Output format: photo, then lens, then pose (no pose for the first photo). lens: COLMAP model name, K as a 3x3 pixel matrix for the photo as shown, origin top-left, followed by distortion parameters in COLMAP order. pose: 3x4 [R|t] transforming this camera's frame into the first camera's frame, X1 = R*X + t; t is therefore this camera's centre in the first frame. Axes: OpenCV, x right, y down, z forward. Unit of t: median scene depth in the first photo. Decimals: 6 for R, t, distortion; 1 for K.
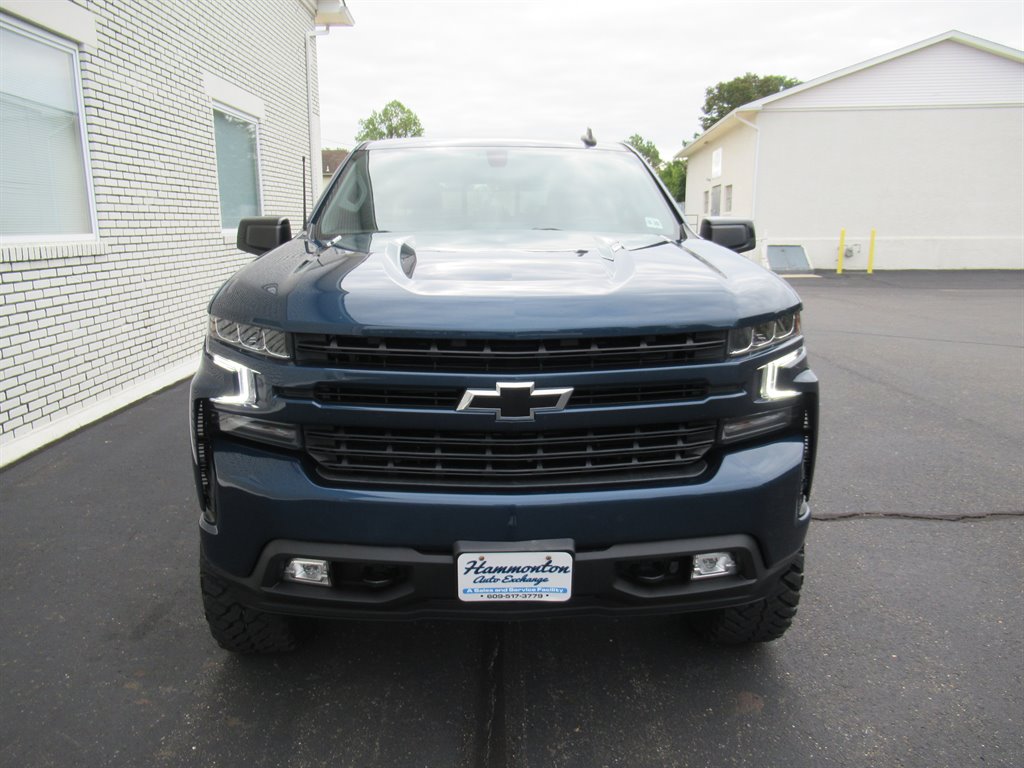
lens RADIAL K [[760.8, 0, 509.8], [0, 760.8, 386.9], [0, 0, 1]] dist [0.001373, 0.005228]
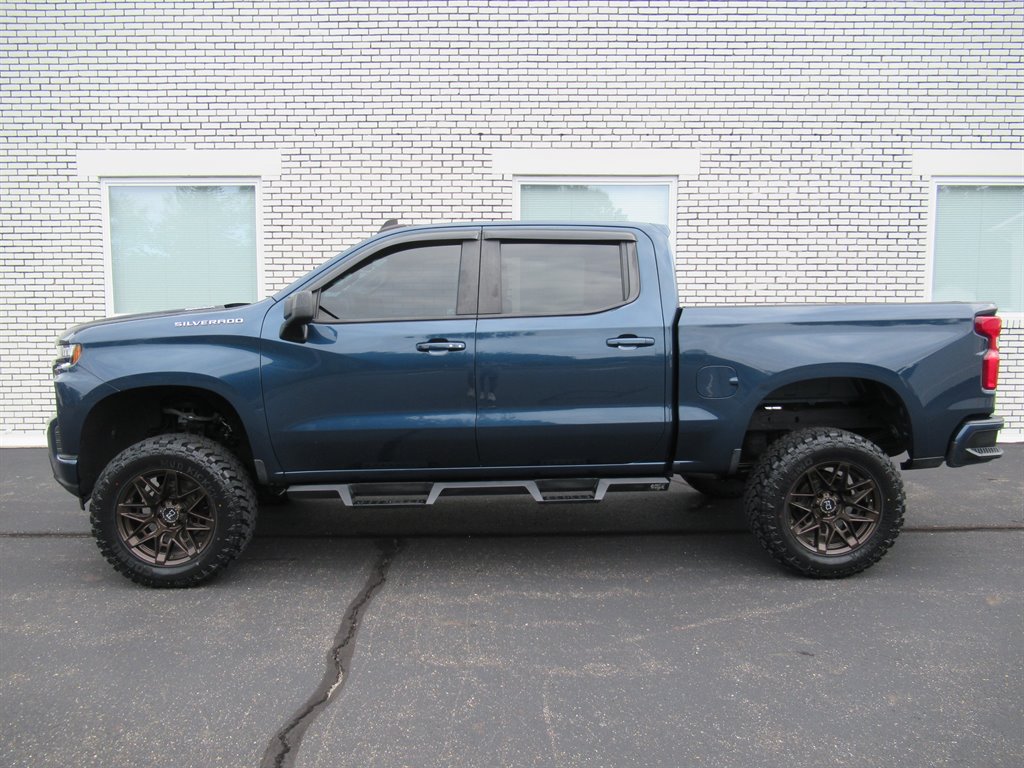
lens RADIAL K [[757.7, 0, 505.8], [0, 757.7, 386.1], [0, 0, 1]] dist [-0.011574, 0.008075]
pose [[-0.016191, 0.088491, -0.995945, 1.592178], [-0.214704, 0.972533, 0.089901, -0.275276], [0.976545, 0.215289, 0.003253, 1.516499]]
